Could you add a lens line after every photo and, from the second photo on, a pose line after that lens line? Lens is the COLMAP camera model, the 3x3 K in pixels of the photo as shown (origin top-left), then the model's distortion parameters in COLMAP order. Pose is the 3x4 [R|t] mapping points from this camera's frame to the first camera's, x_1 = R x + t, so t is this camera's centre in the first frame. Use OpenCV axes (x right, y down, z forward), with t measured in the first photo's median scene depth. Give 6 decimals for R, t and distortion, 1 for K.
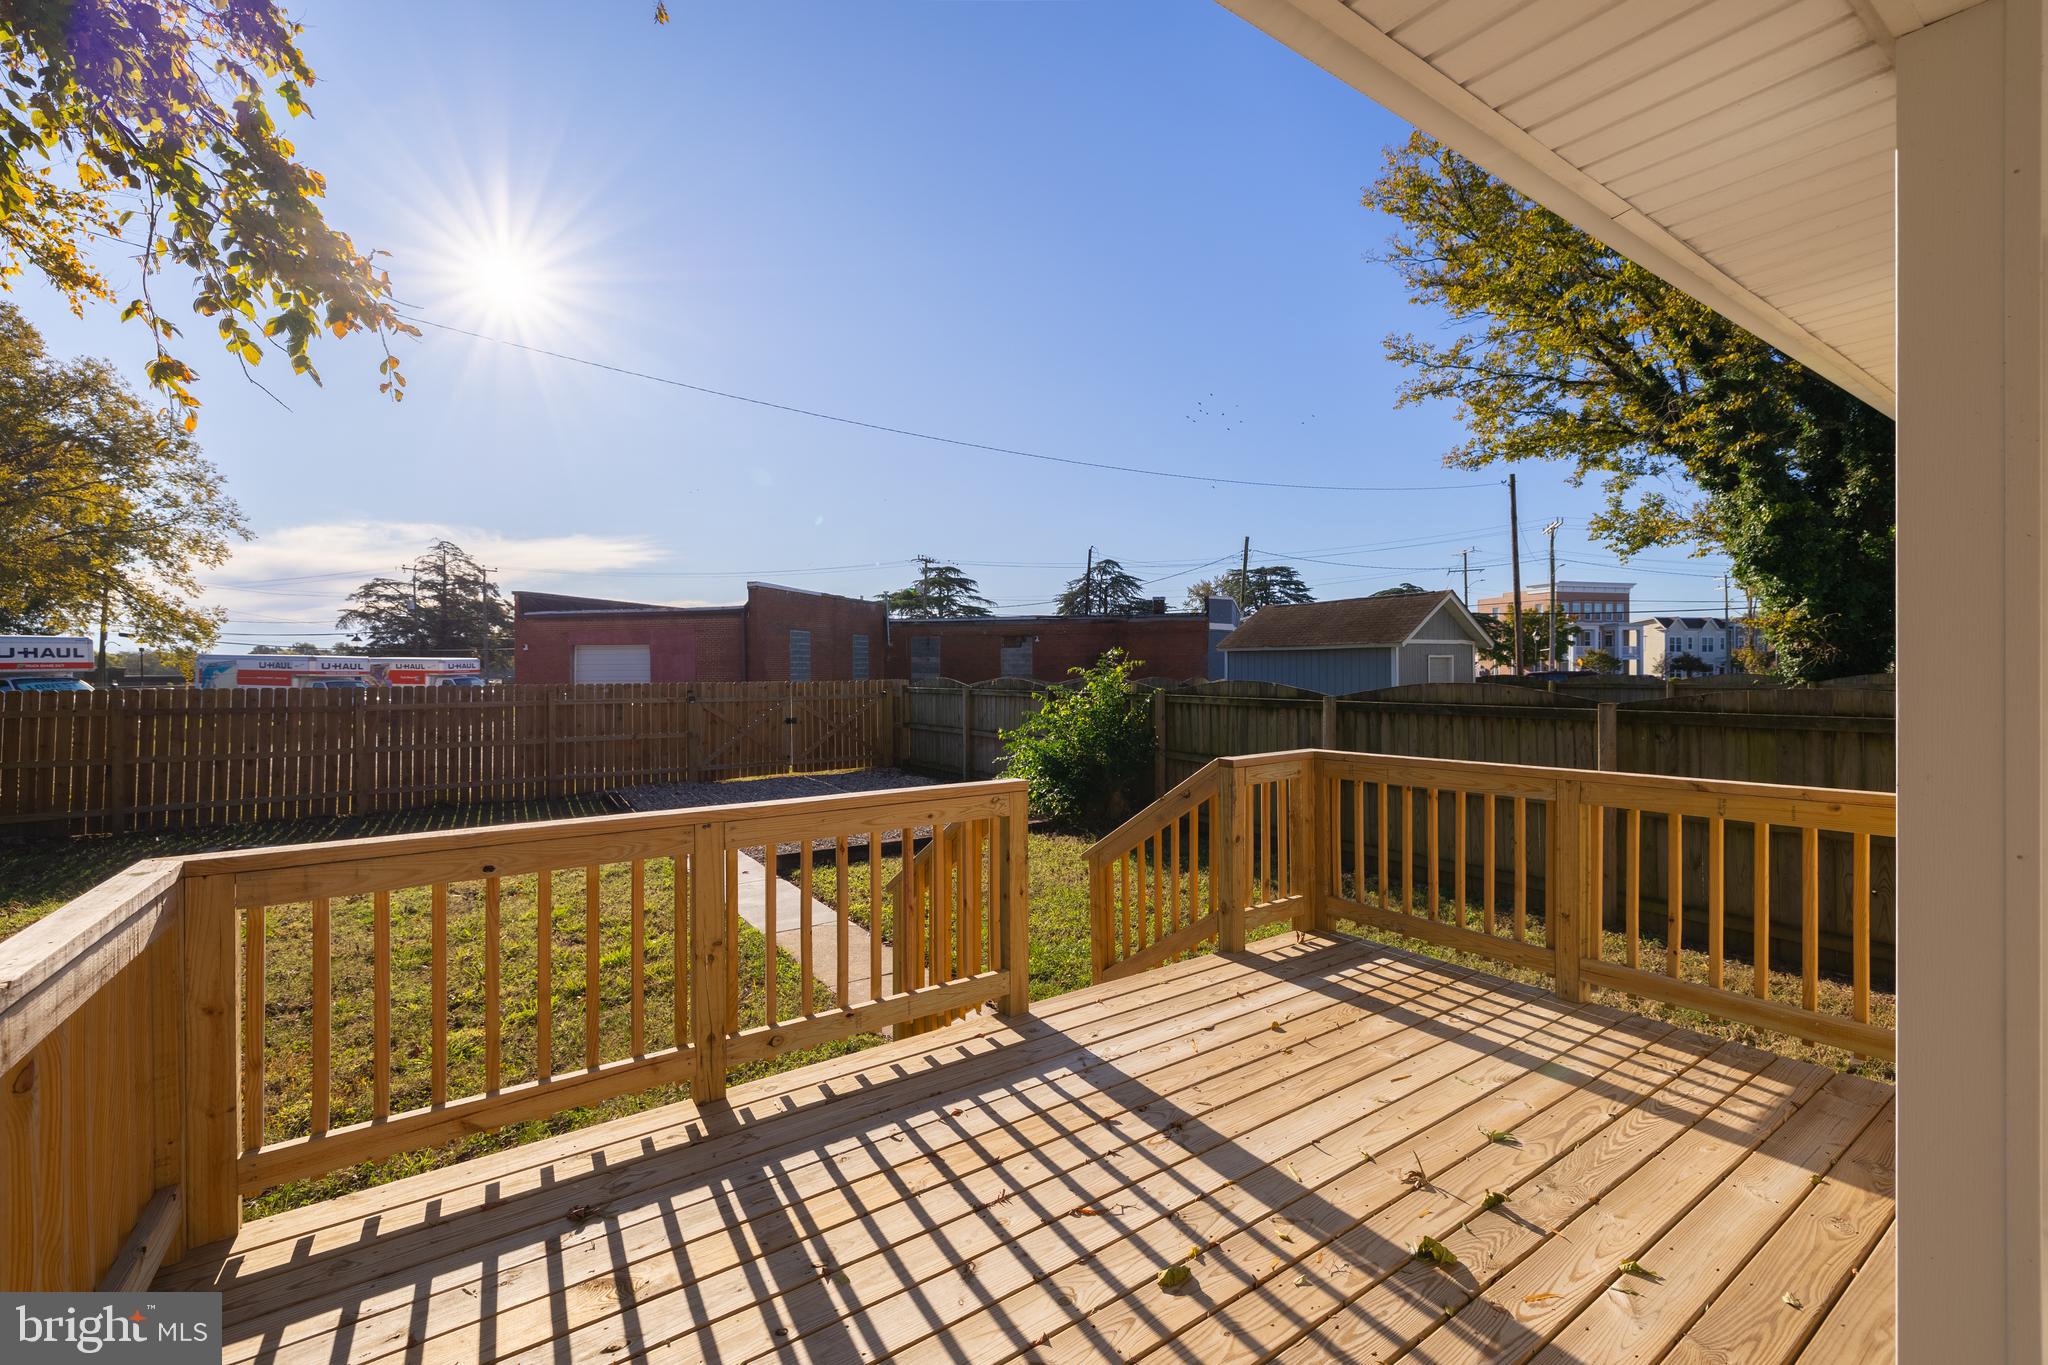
lens RADIAL K [[864.9, 0, 1020.1], [0, 864.9, 675.6], [0, 0, 1]] dist [-0.001902, -0.000475]
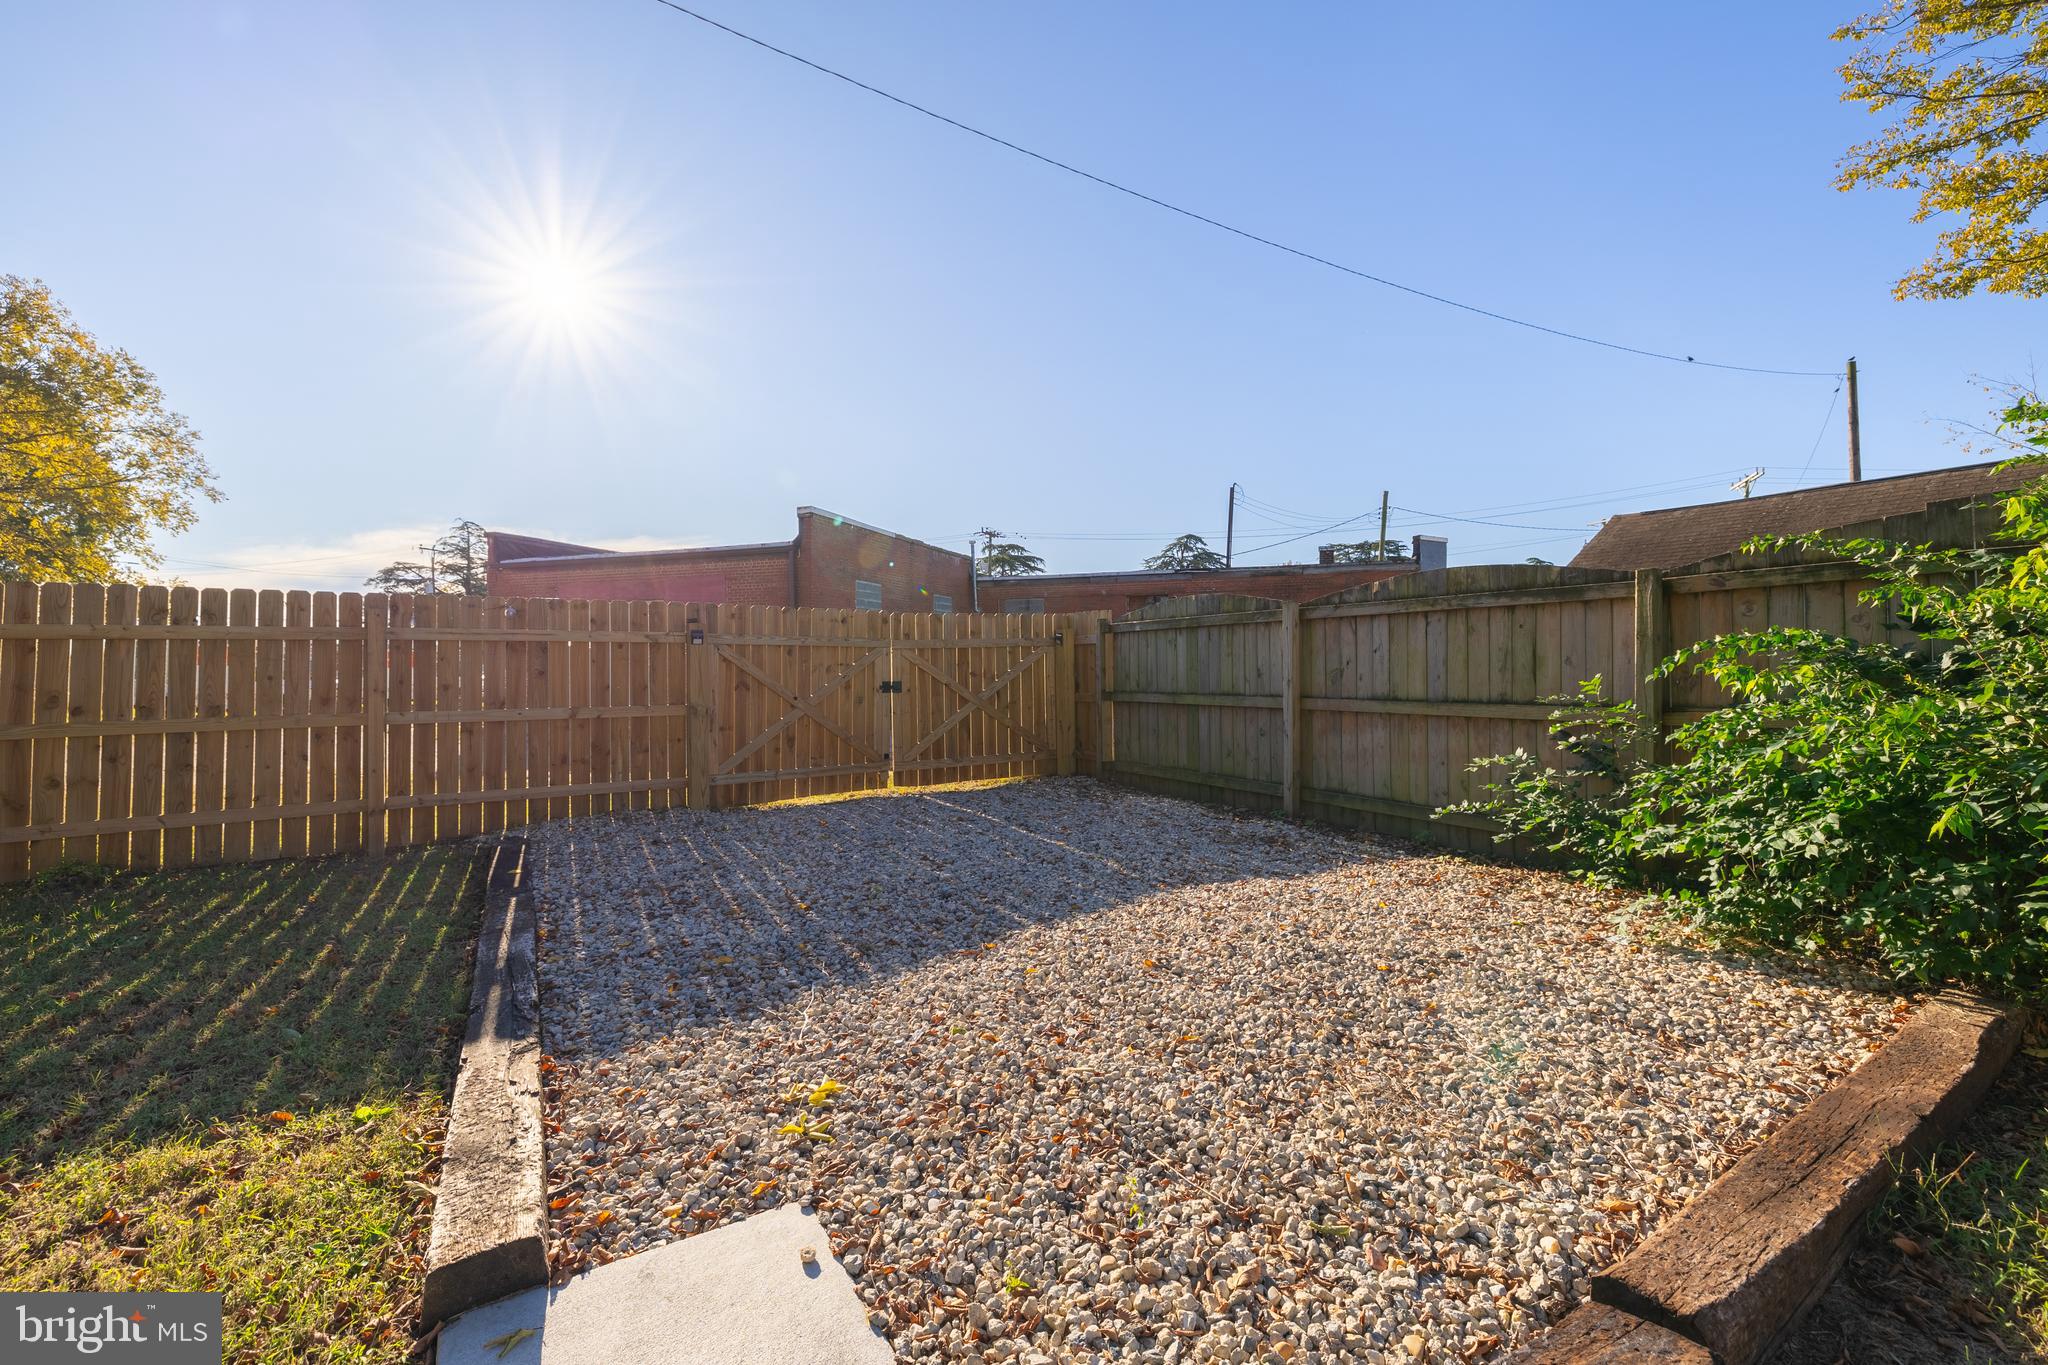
lens RADIAL K [[859.4, 0, 1021.6], [0, 859.4, 666.2], [0, 0, 1]] dist [0.000946, 0.000457]
pose [[0.999114, -0.003396, -0.041958, -0.164225], [0.003026, 0.999956, -0.008888, 0.044500], [0.041987, 0.008753, 0.999080, 0.485683]]
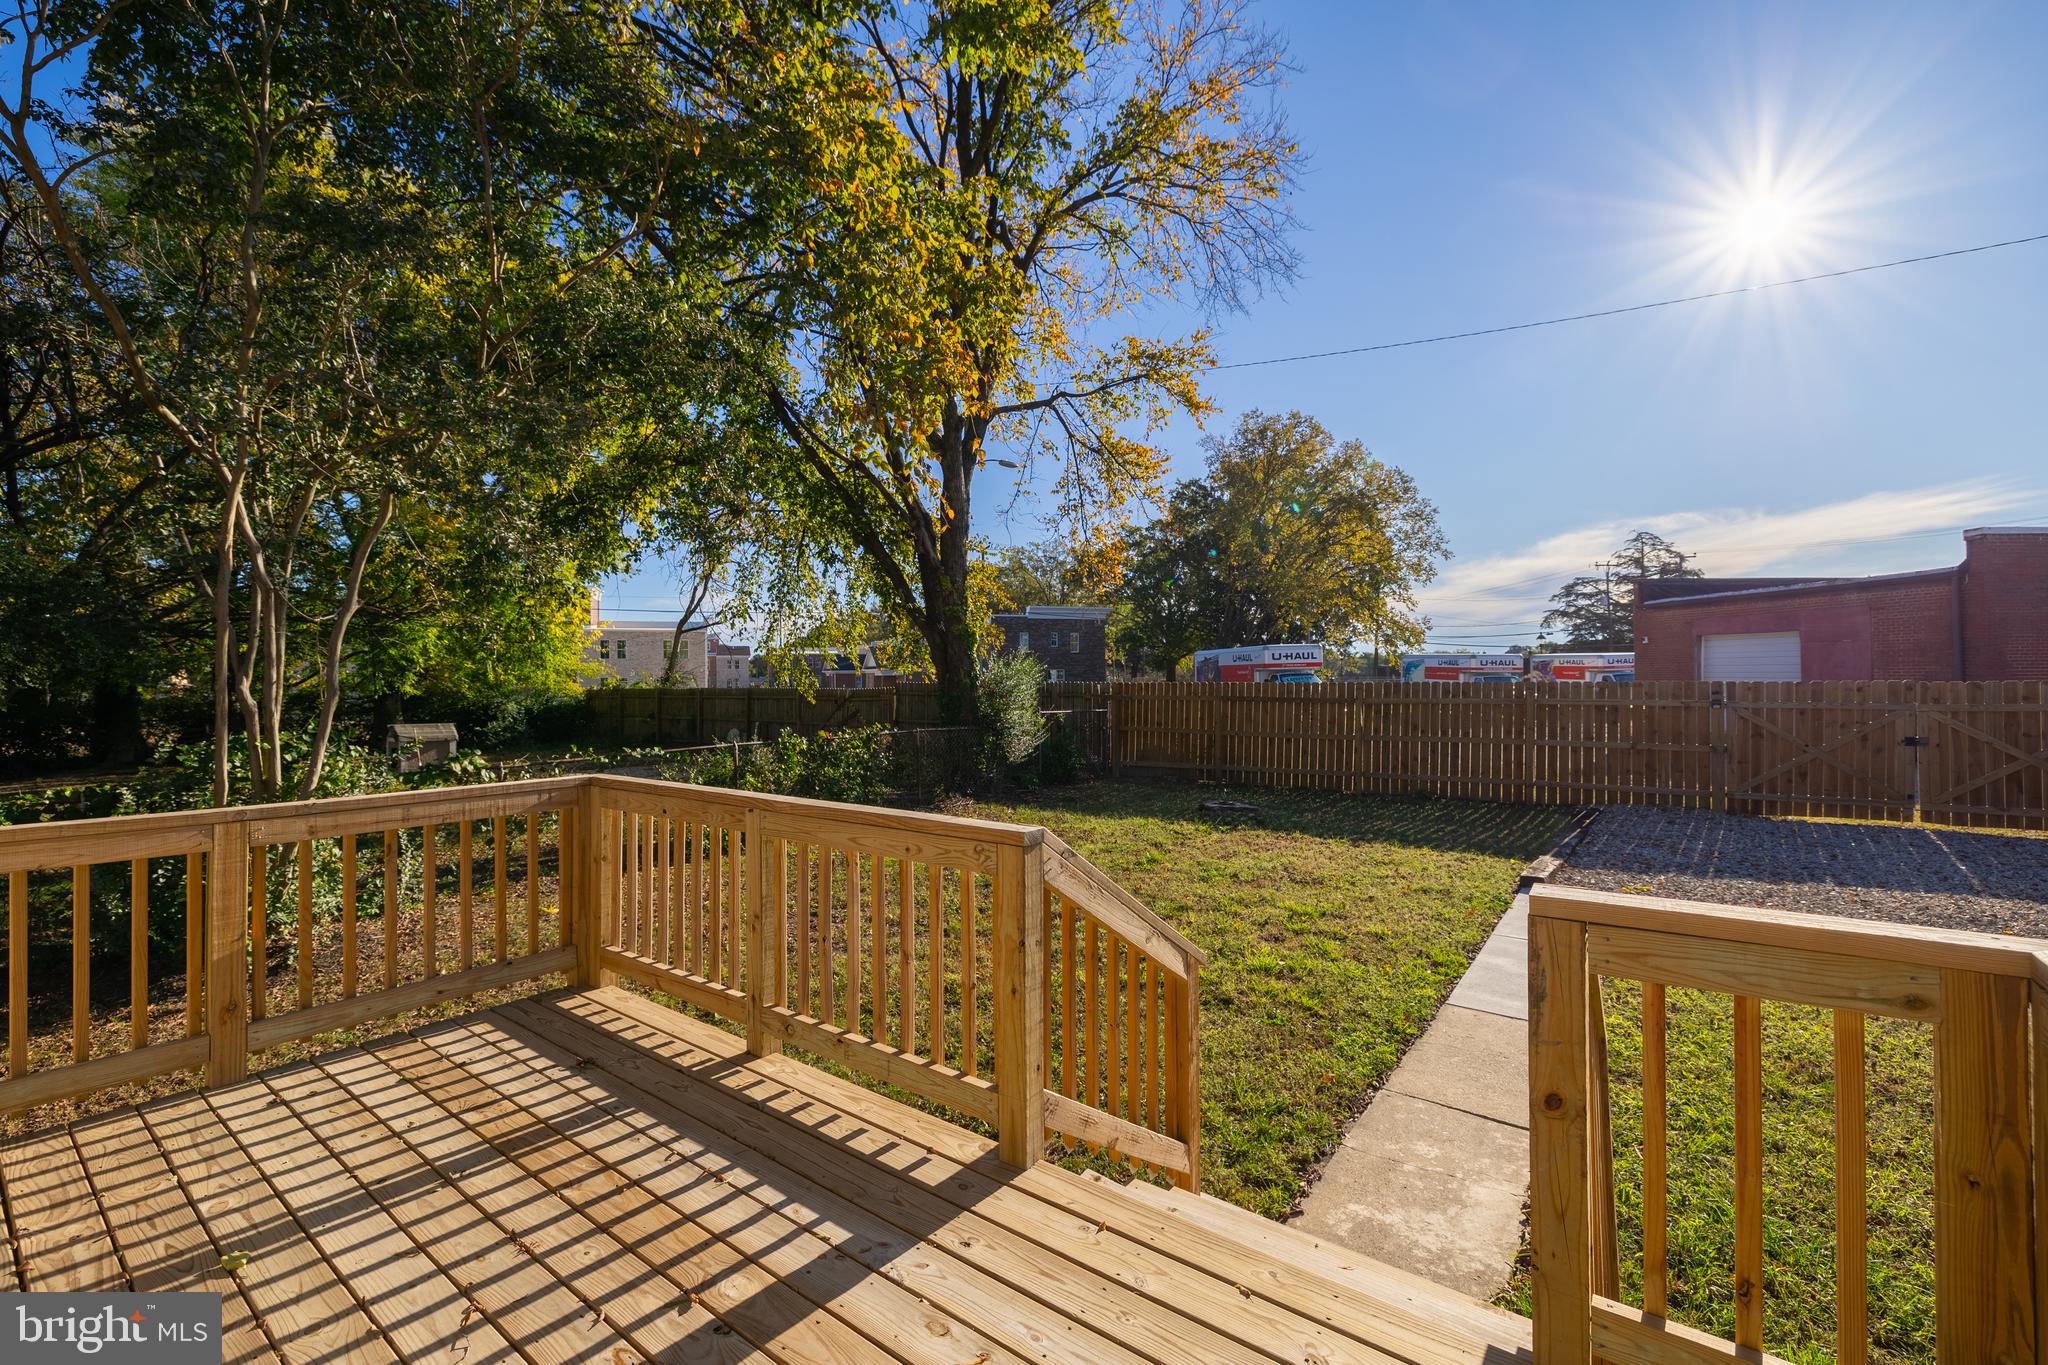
lens RADIAL K [[853.6, 0, 1017.8], [0, 853.6, 681.5], [0, 0, 1]] dist [0.002215, 0.000404]
pose [[0.310514, 0.009360, -0.950523, 0.134312], [0.002845, 0.999938, 0.010776, -0.001517], [0.950564, -0.006050, 0.310468, 0.162312]]
